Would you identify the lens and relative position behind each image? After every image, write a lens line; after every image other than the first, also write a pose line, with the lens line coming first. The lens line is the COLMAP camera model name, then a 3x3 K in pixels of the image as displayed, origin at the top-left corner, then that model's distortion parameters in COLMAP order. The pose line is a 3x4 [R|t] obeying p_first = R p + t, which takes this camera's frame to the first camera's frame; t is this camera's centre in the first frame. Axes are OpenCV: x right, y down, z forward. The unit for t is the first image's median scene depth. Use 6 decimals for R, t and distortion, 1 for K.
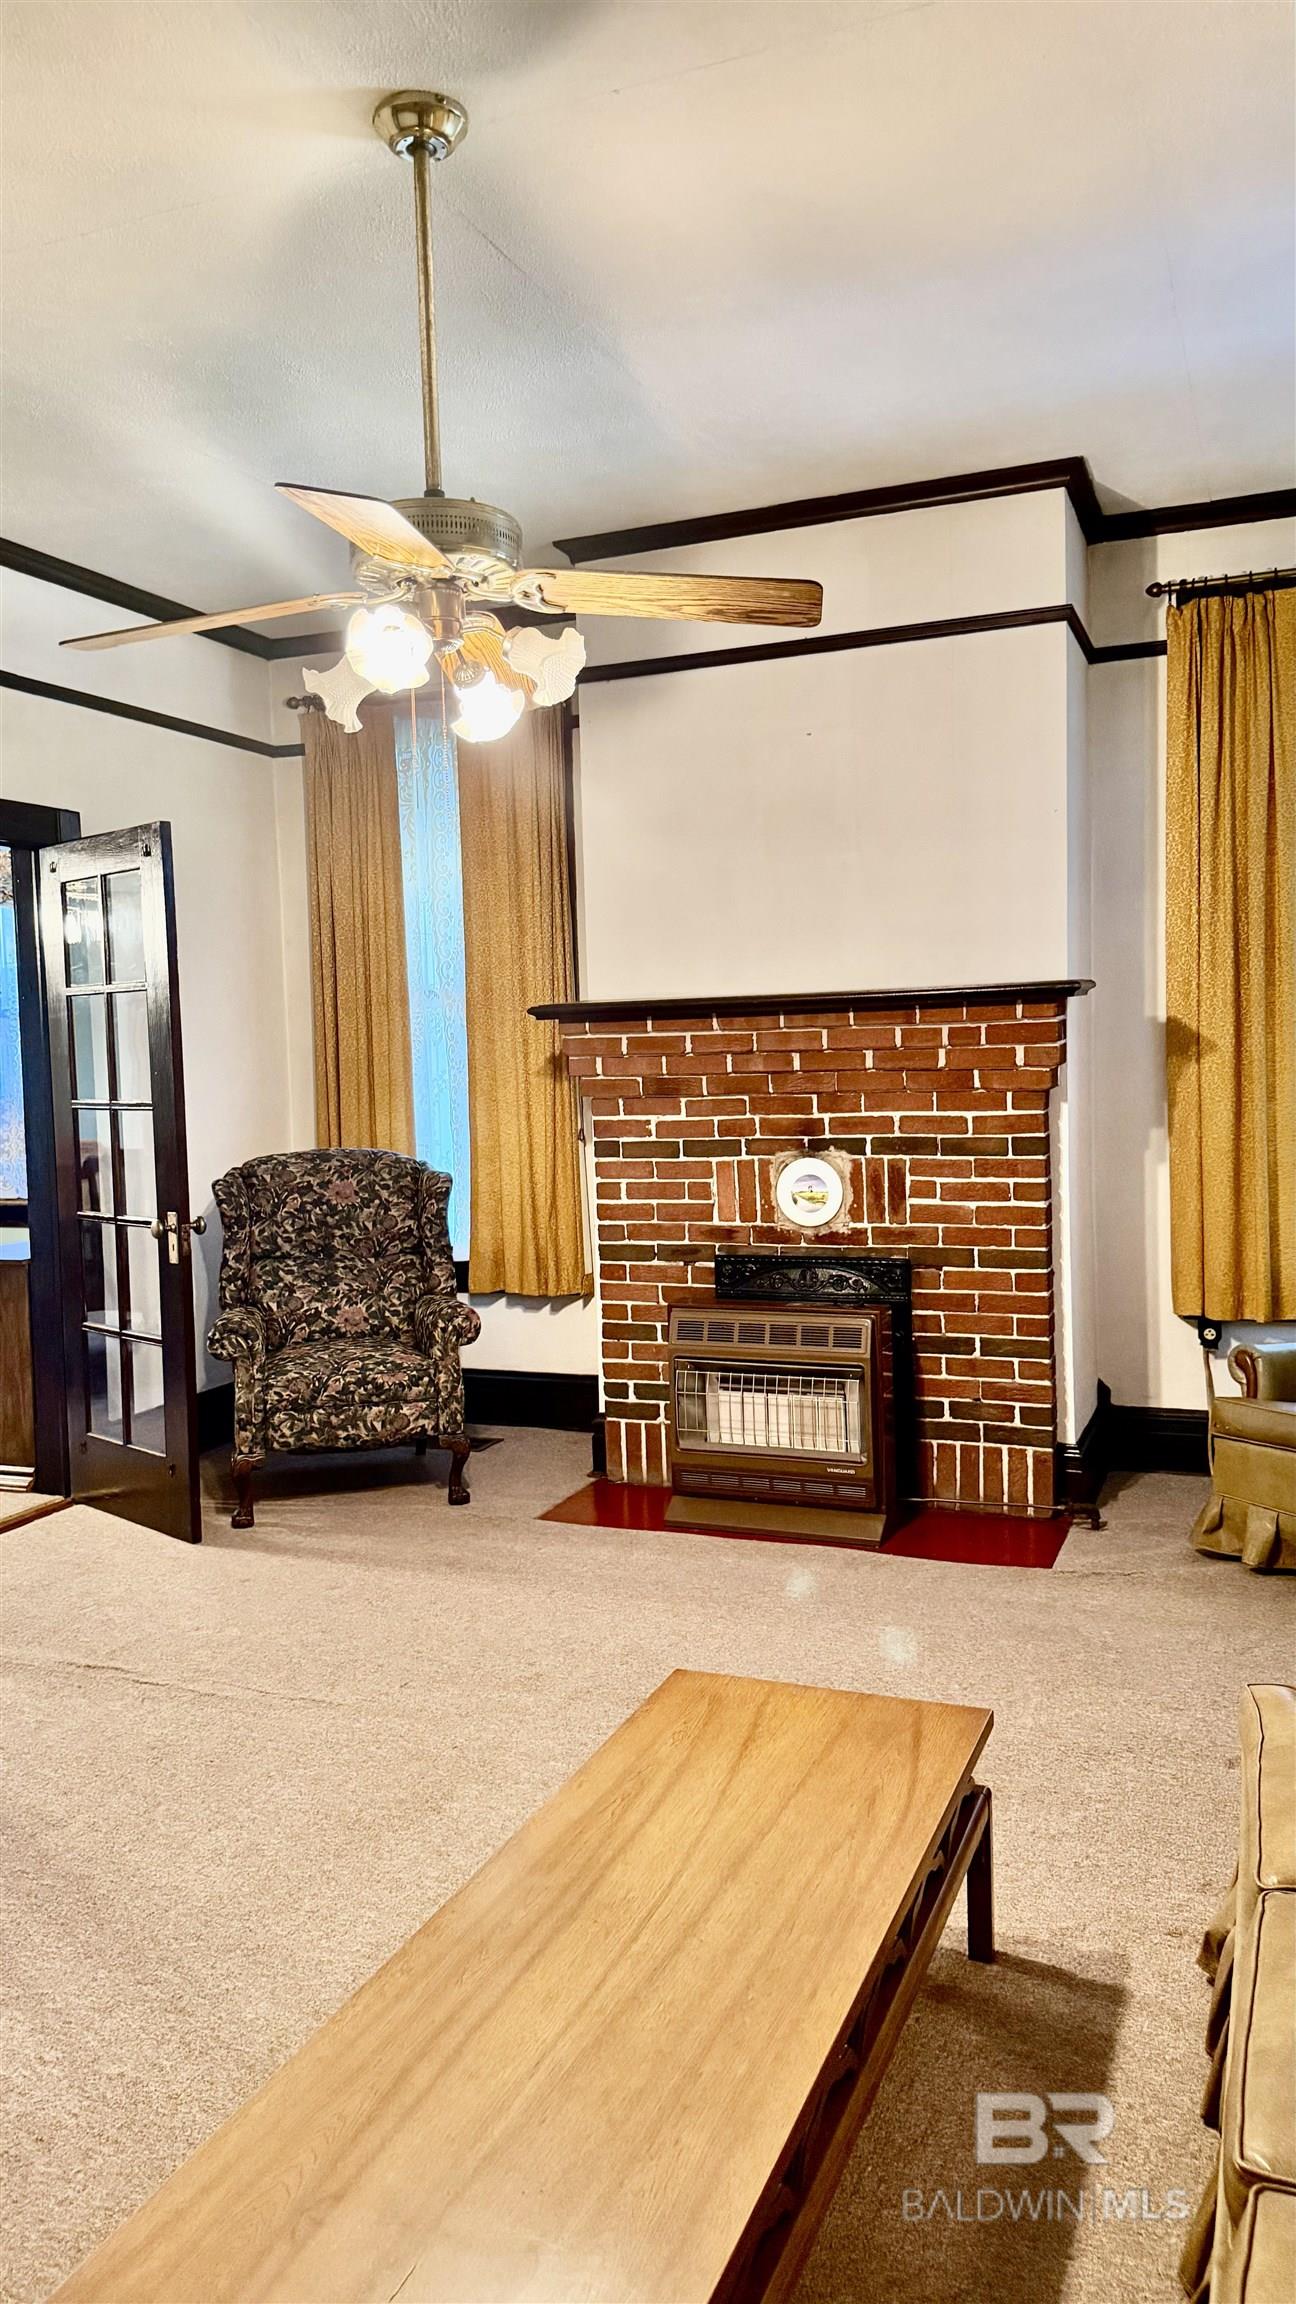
lens RADIAL K [[1623.1, 0, 645.7], [0, 1623.1, 1129.1], [0, 0, 1]] dist [0.069177, -0.080745]
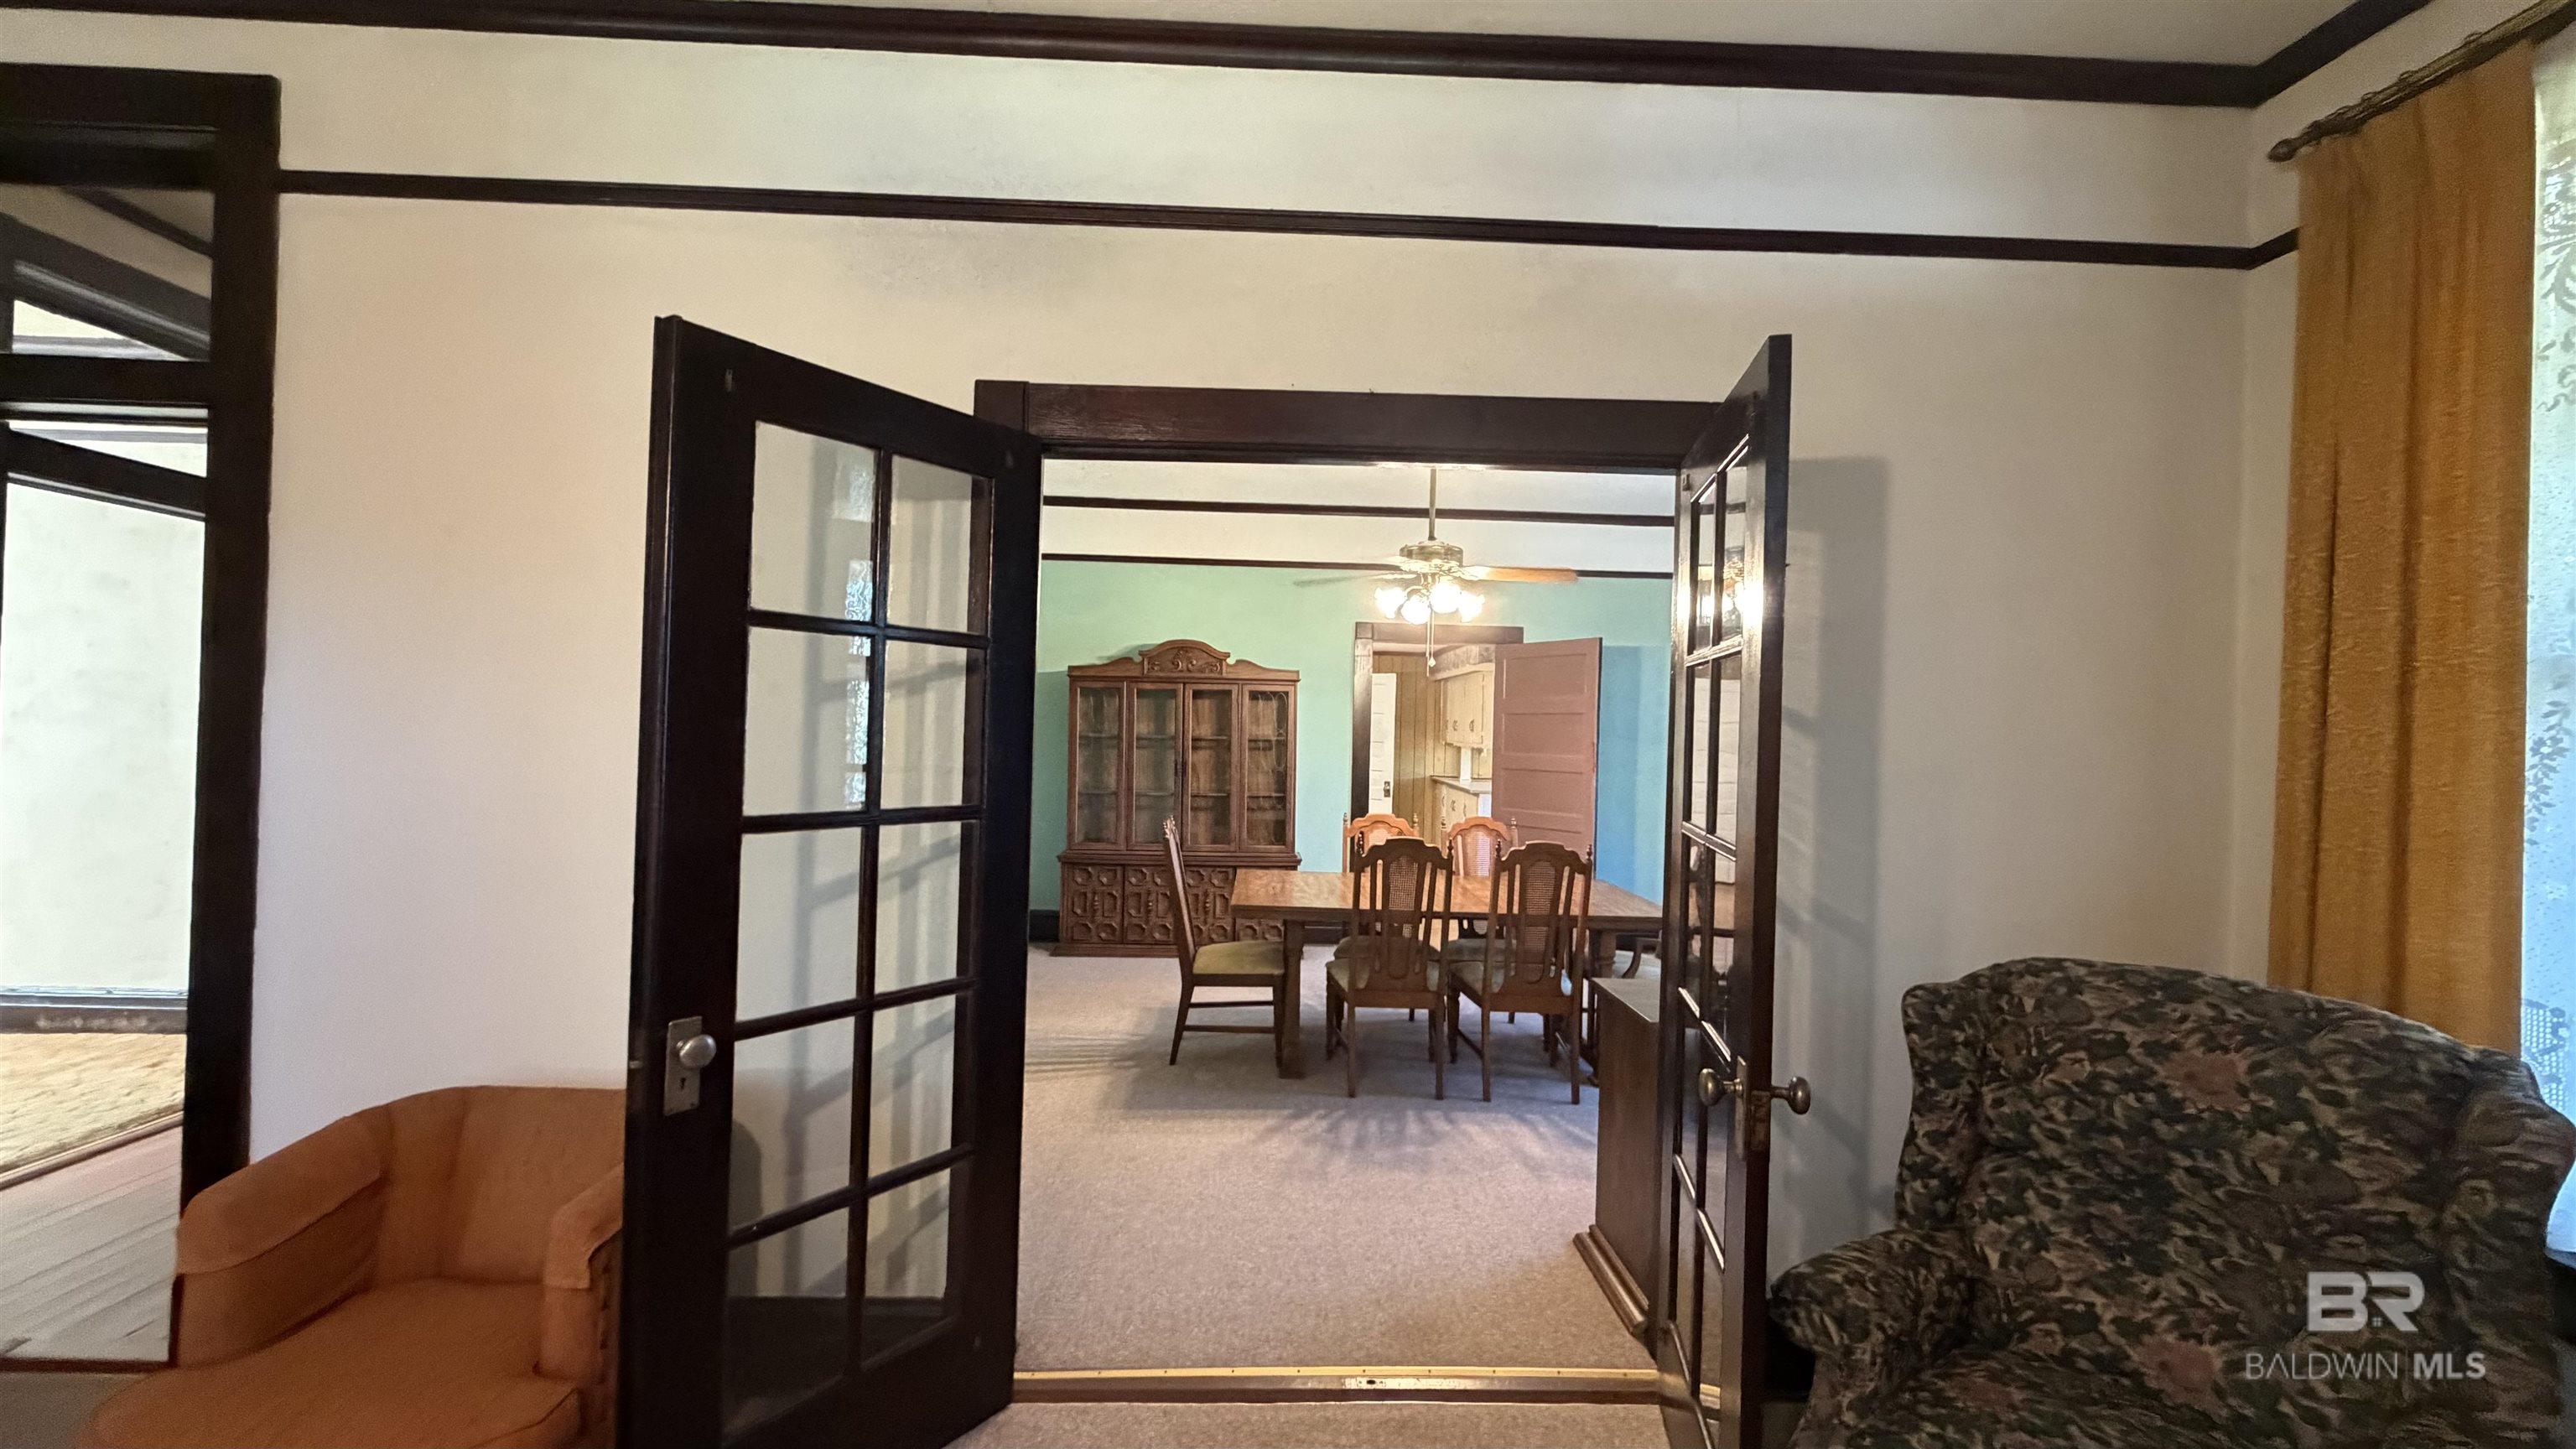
lens RADIAL K [[1018.8, 0, 1290.0], [0, 1018.8, 729.0], [0, 0, 1]] dist [0.003472, 0.000014]
pose [[0.402123, 0.039340, -0.914740, -0.028963], [-0.085017, 0.996364, 0.005476, -0.045571], [0.911630, 0.075567, 0.404006, 0.699790]]
